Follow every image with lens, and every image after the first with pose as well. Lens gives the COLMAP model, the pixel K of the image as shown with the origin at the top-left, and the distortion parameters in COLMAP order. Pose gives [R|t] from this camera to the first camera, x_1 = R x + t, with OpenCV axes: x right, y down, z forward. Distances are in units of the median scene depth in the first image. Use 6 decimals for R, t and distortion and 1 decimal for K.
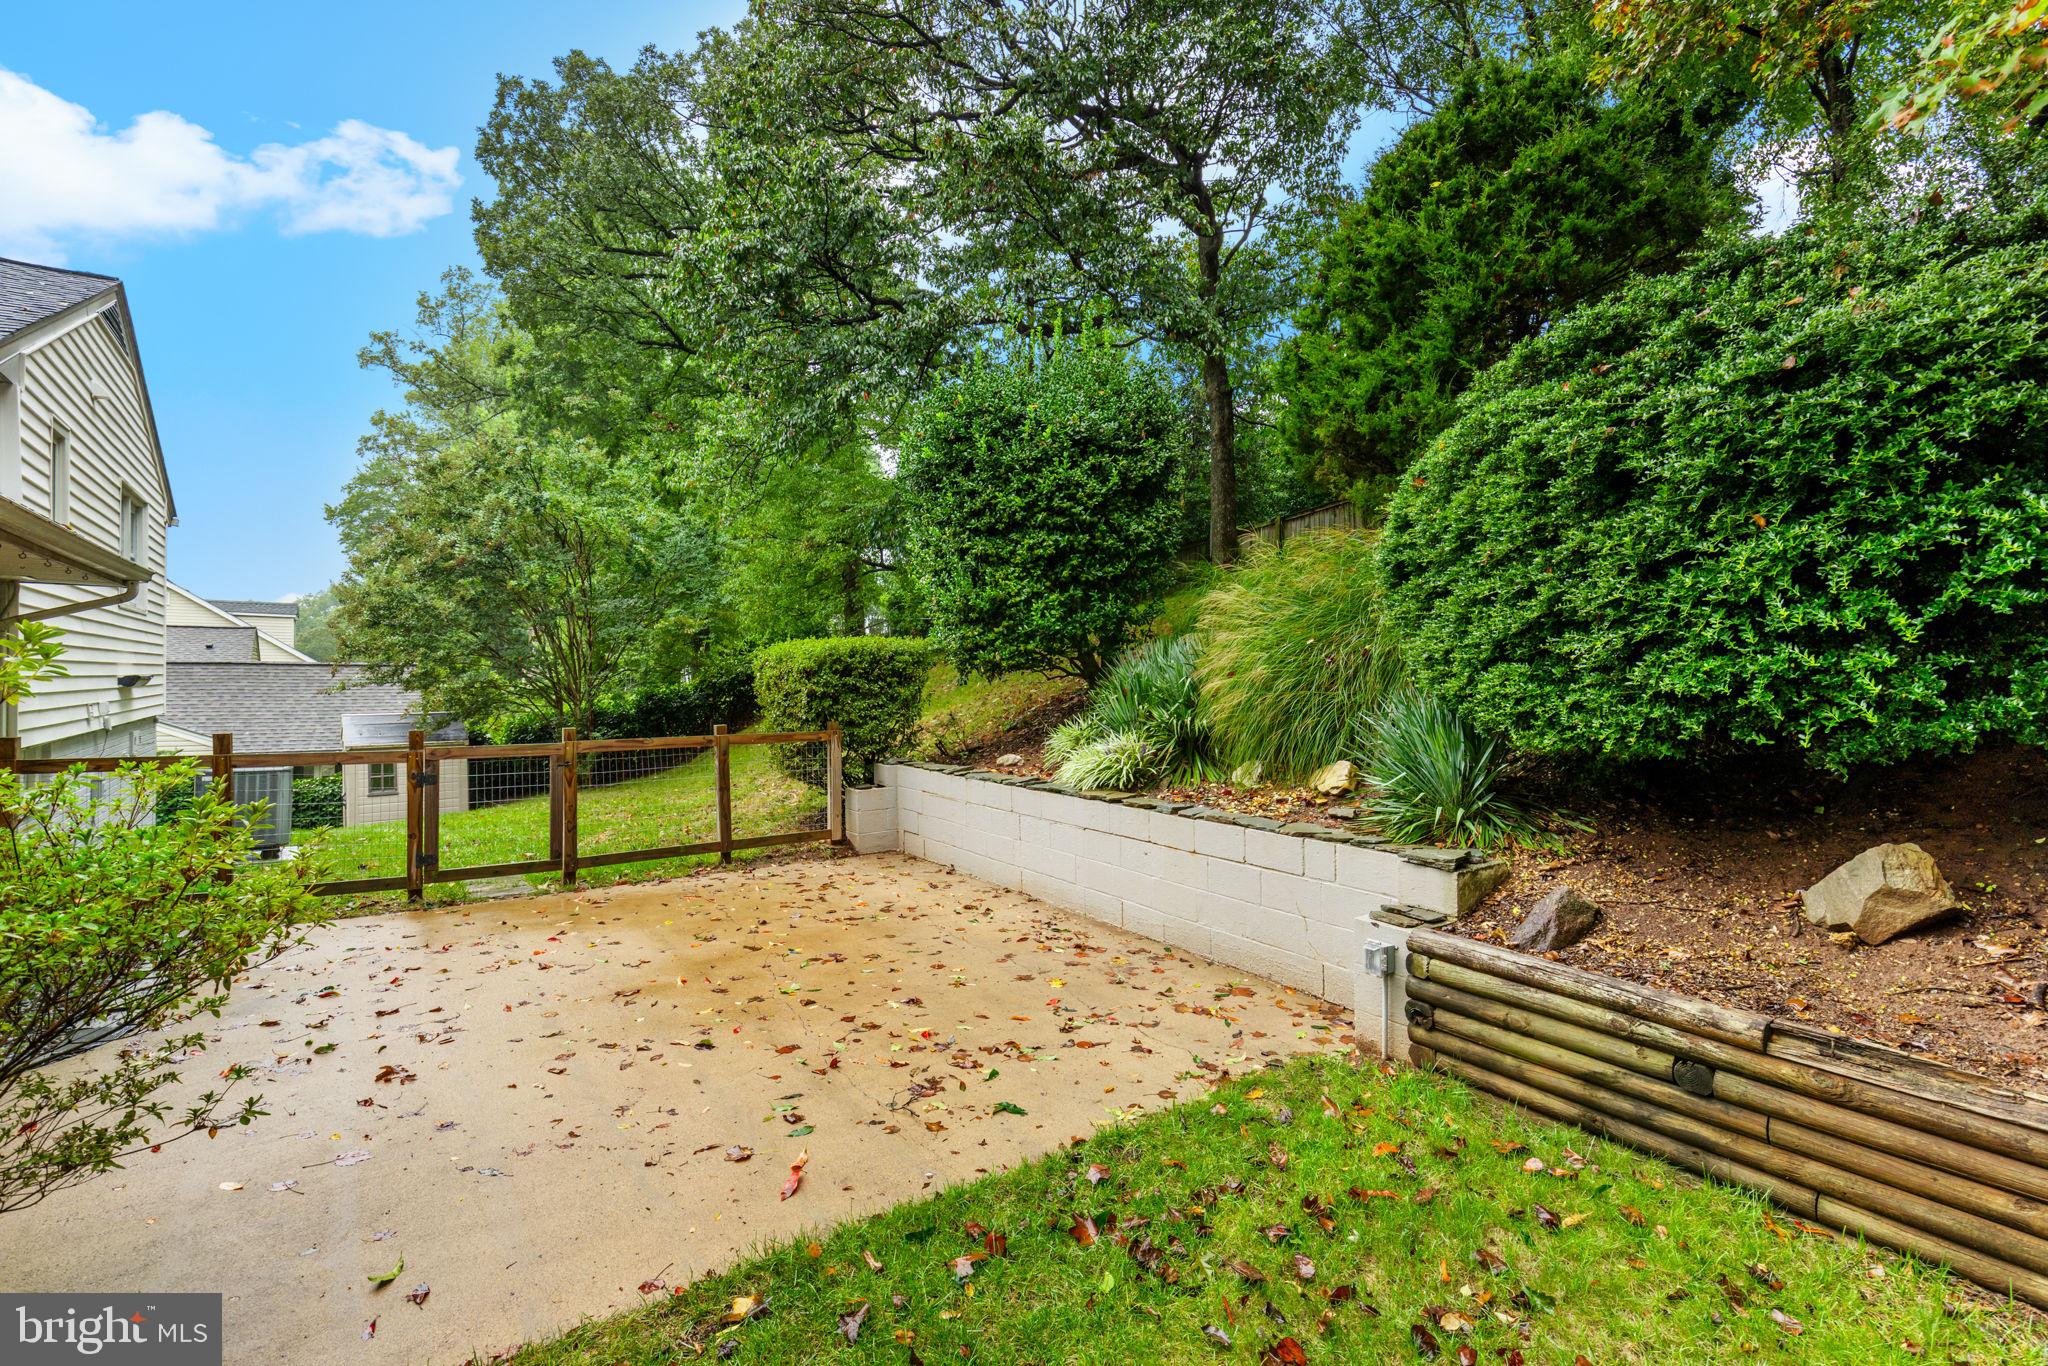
lens RADIAL K [[923.6, 0, 1035.7], [0, 923.6, 681.3], [0, 0, 1]] dist [0.014422, -0.003415]
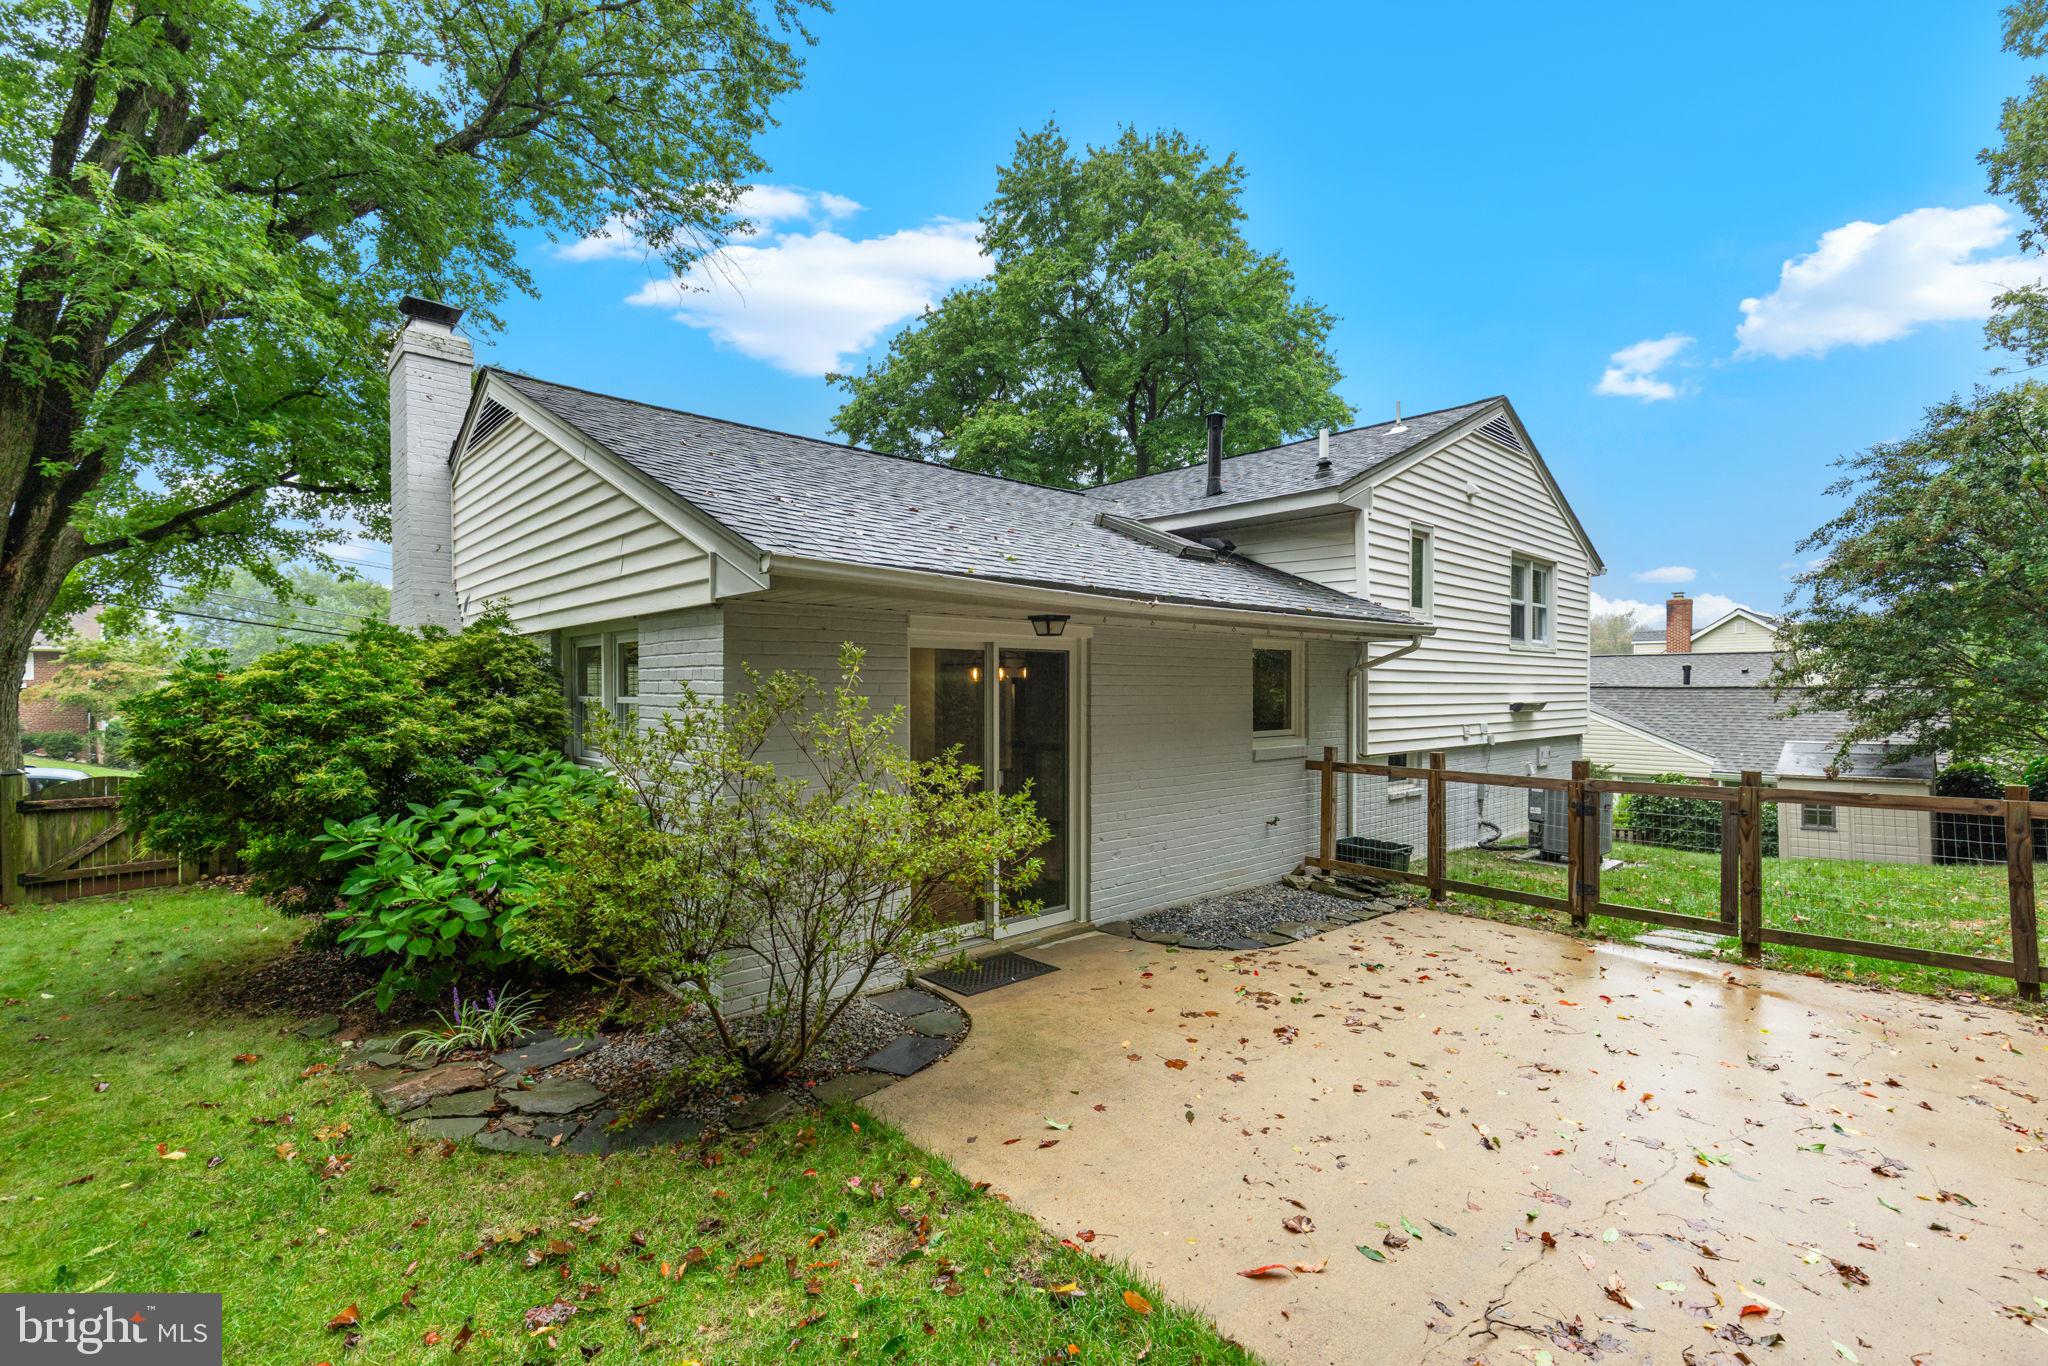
lens RADIAL K [[923.6, 0, 1044.3], [0, 923.6, 689.2], [0, 0, 1]] dist [0.014422, -0.003415]
pose [[0.126905, -0.010805, -0.991856, 0.315788], [-0.002380, 0.999934, -0.011198, -0.014638], [0.991912, 0.003782, 0.126871, 0.327316]]
